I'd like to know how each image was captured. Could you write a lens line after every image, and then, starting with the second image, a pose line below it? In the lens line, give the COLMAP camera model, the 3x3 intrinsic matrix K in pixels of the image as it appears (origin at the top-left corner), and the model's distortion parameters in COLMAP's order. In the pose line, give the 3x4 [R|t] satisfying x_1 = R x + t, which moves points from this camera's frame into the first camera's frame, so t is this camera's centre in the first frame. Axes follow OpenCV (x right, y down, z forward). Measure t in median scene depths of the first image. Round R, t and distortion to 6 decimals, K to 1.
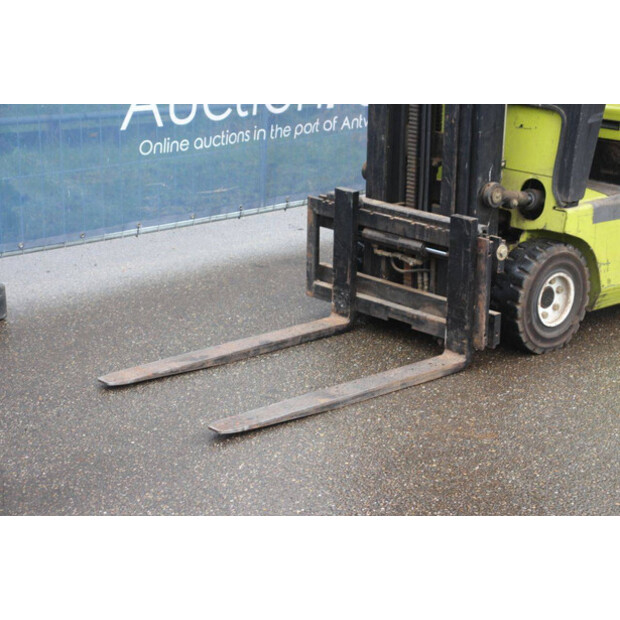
lens RADIAL K [[1474.9, 0, 309.6], [0, 1474.9, 310.8], [0, 0, 1]] dist [0.362053, 0.000000]
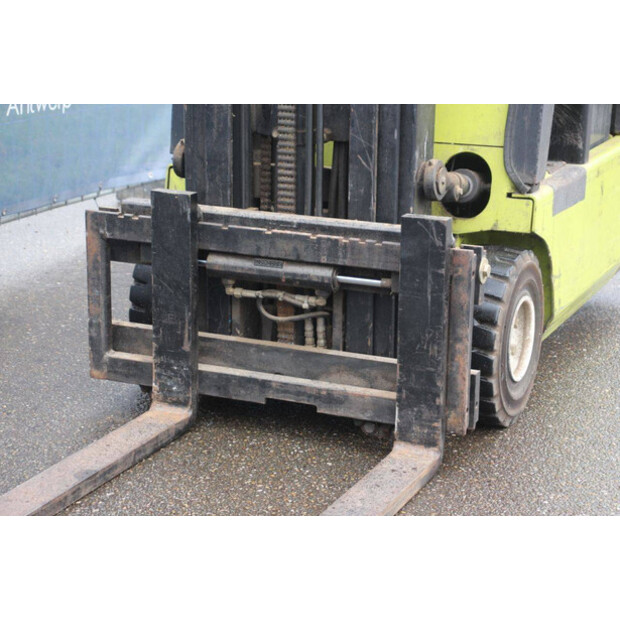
lens RADIAL K [[1474.9, 0, 315.5], [0, 1474.9, 308.1], [0, 0, 1]] dist [0.362053, 0.000000]
pose [[0.915282, -0.104568, 0.389004, -0.161472], [0.113408, 0.993548, 0.000239, -0.030547], [-0.386520, 0.043897, 0.921236, 0.449070]]
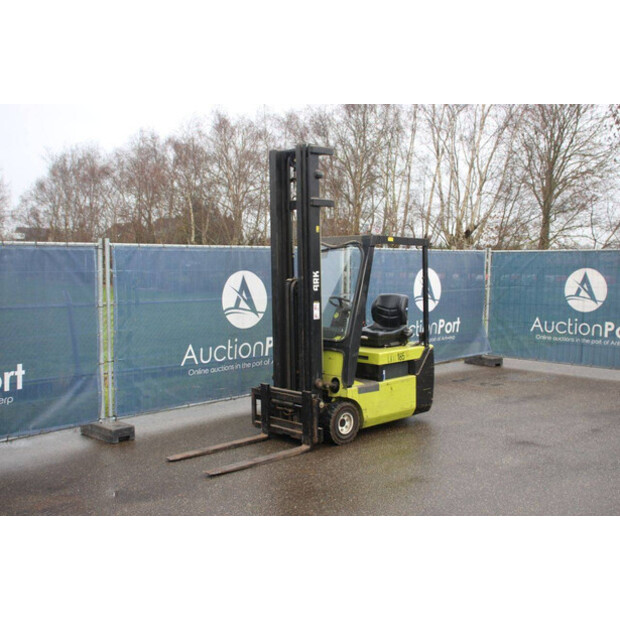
lens RADIAL K [[681.2, 0, 308.0], [0, 681.2, 309.4], [0, 0, 1]] dist [-0.059224, 0.000000]
pose [[0.999319, -0.029754, 0.021831, 0.080131], [0.033811, 0.975244, -0.218530, 0.055228], [-0.014788, 0.219119, 0.975586, -0.198088]]
